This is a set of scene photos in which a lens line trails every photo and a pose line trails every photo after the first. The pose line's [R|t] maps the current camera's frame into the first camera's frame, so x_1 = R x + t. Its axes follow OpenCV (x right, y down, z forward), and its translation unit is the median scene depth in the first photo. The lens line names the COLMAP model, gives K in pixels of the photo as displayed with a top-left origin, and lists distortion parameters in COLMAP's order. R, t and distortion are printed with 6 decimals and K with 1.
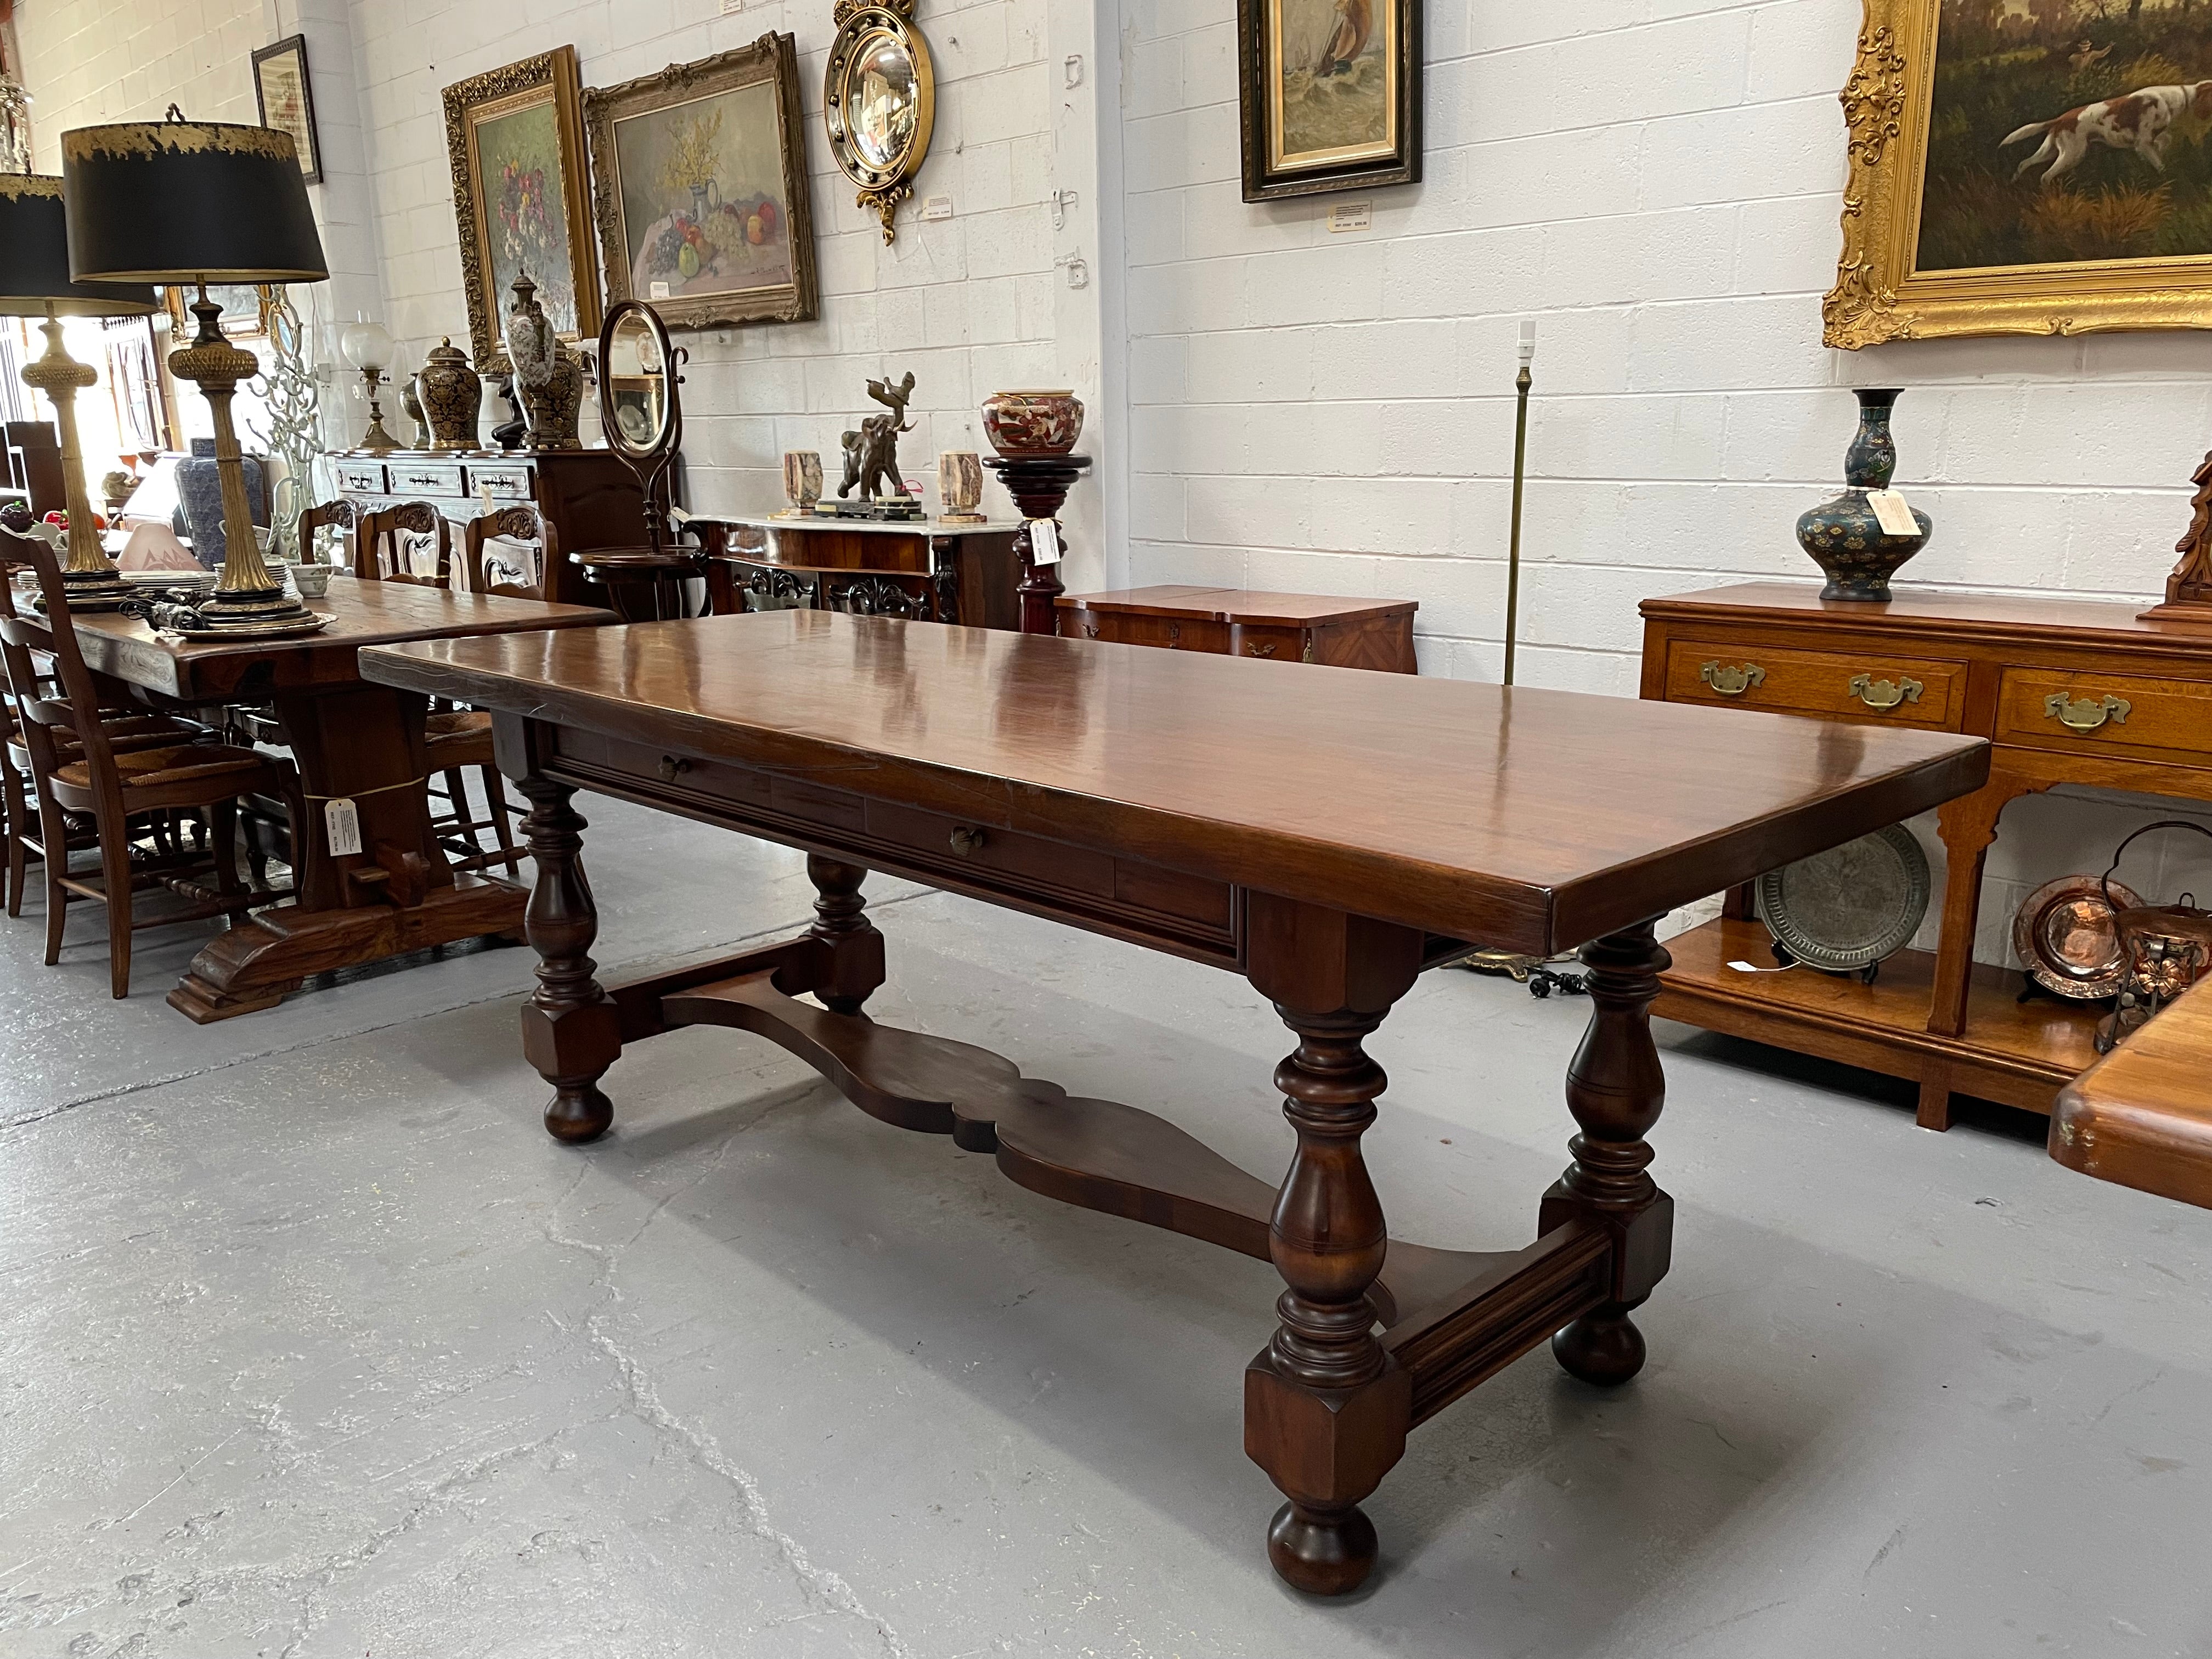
lens RADIAL K [[1669.5, 0, 1113.4], [0, 1669.5, 846.2], [0, 0, 1]] dist [0.075457, -0.096925]
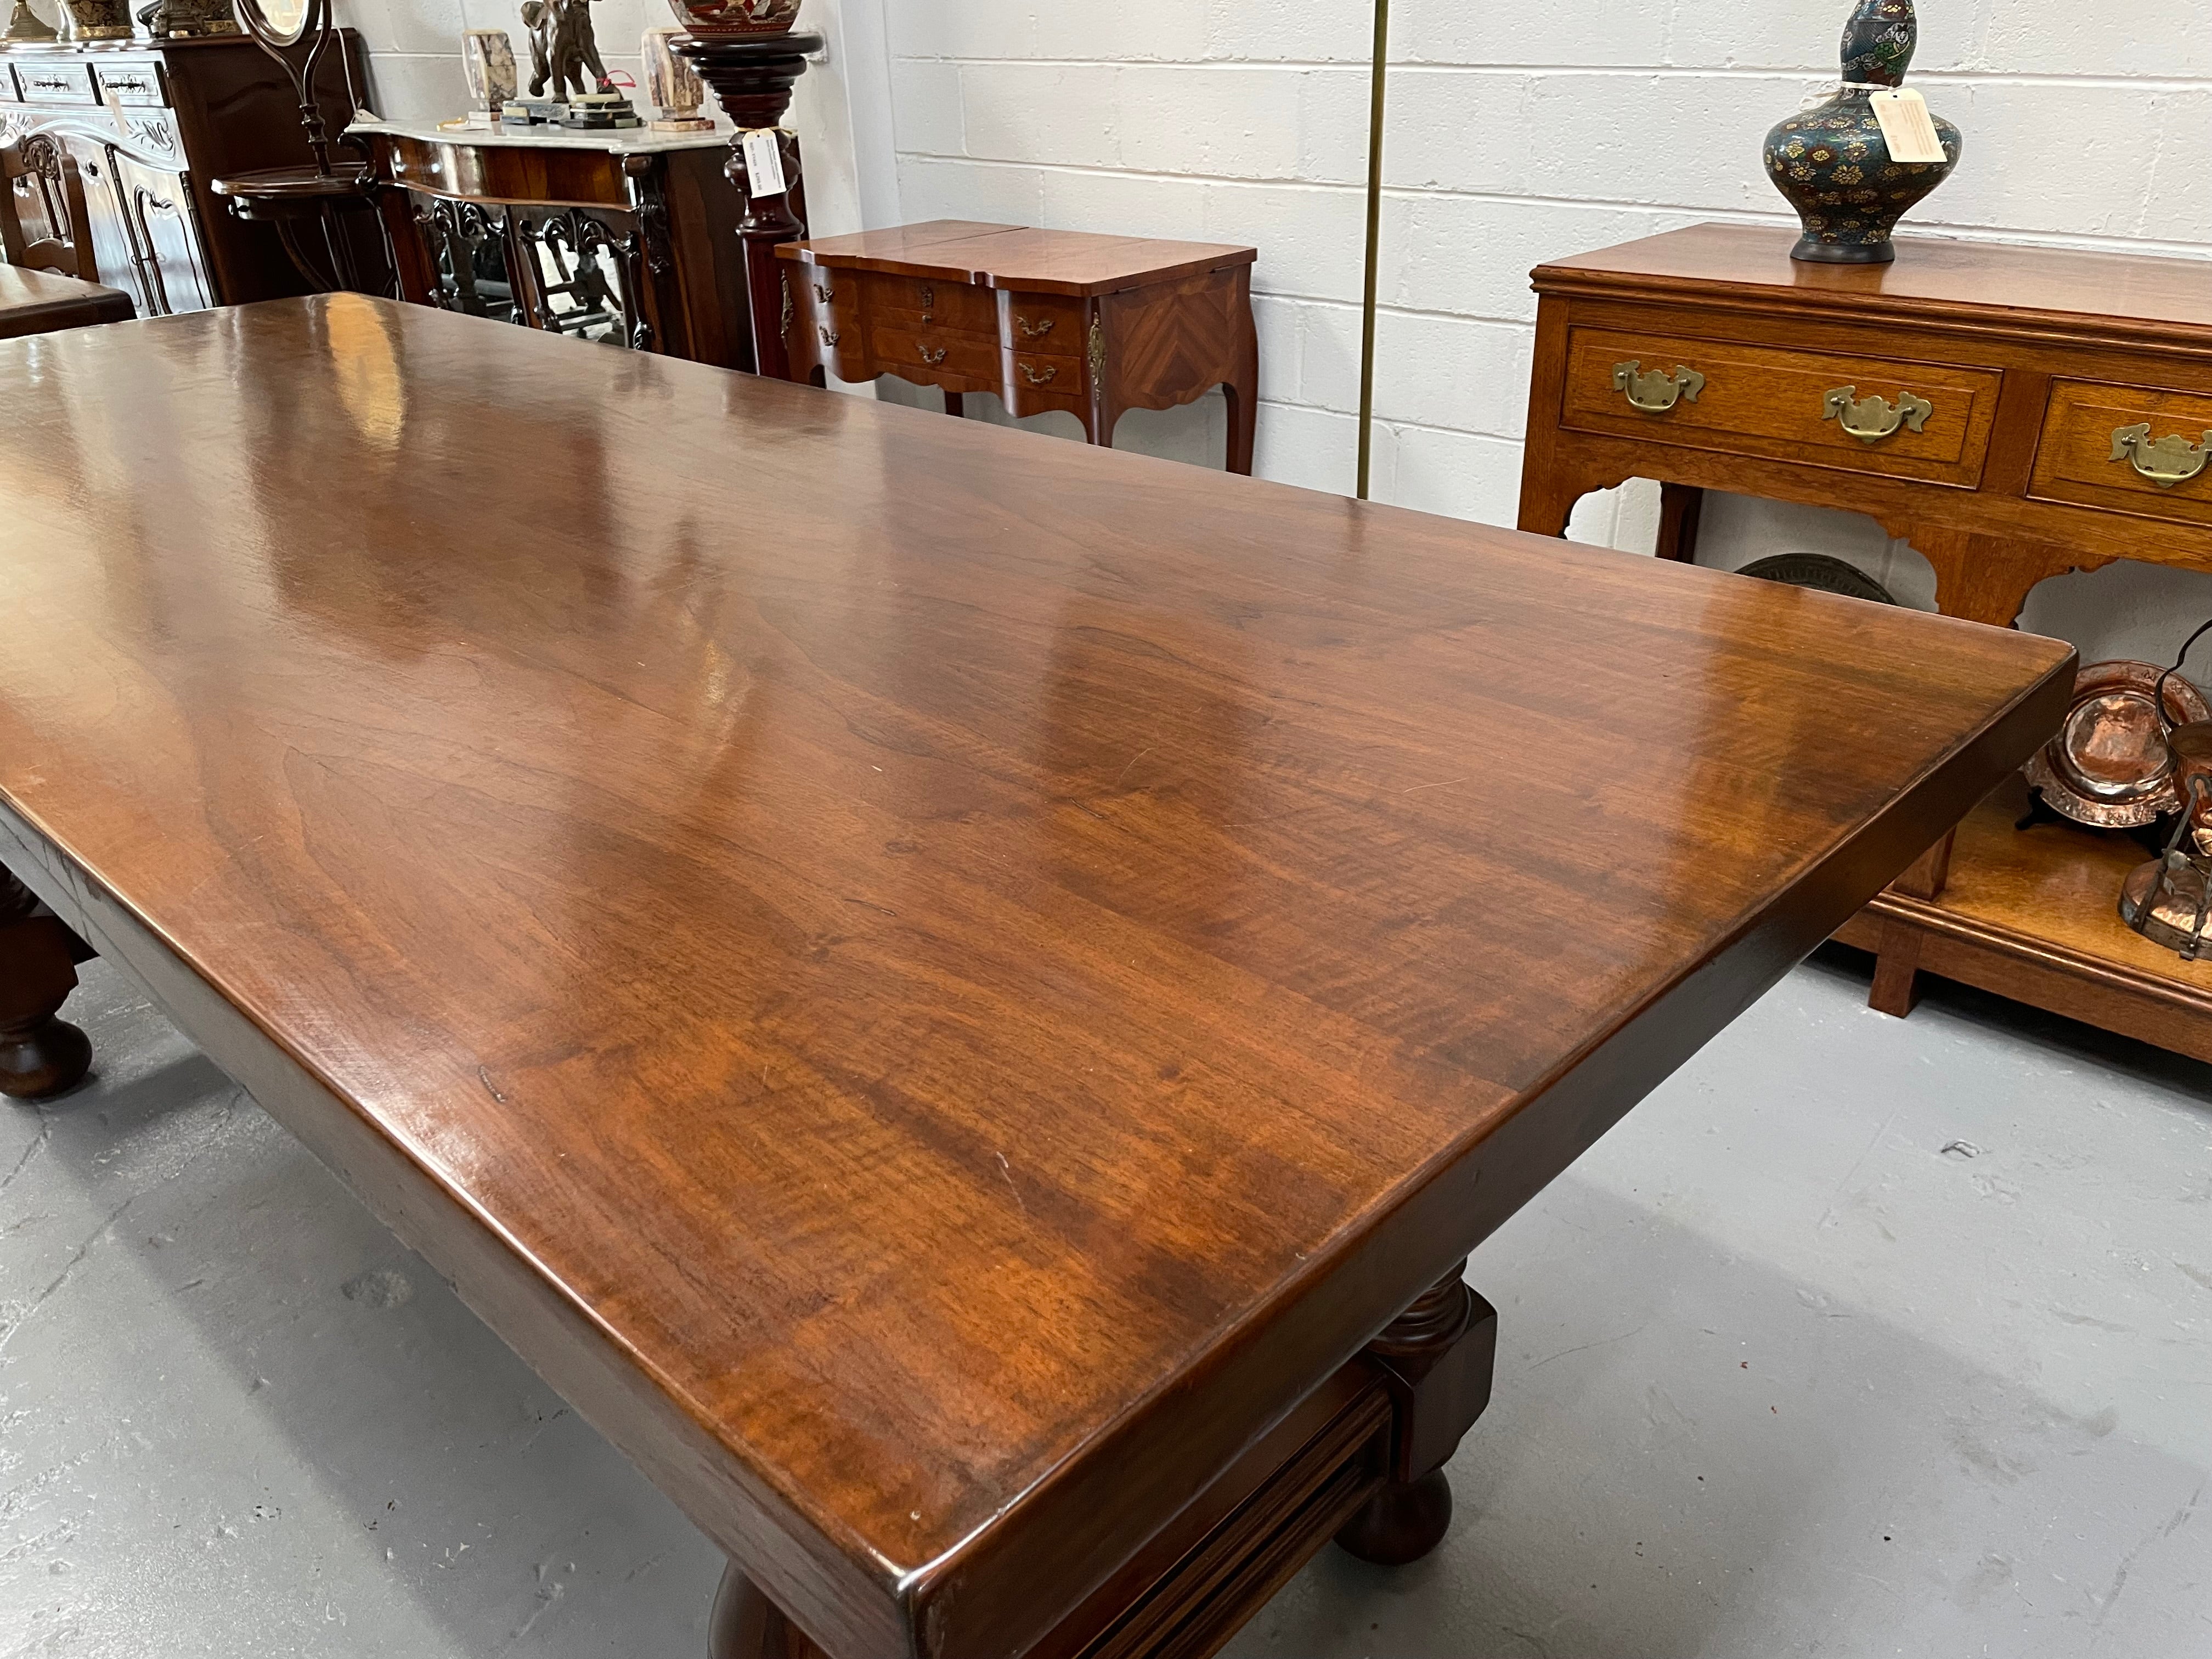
lens RADIAL K [[1672.6, 0, 1116.8], [0, 1672.6, 853.2], [0, 0, 1]] dist [0.073160, -0.099108]
pose [[0.999167, -0.031654, 0.025739, 0.099829], [0.024854, 0.972571, 0.231273, -0.064641], [-0.032354, -0.230440, 0.972548, 0.237133]]
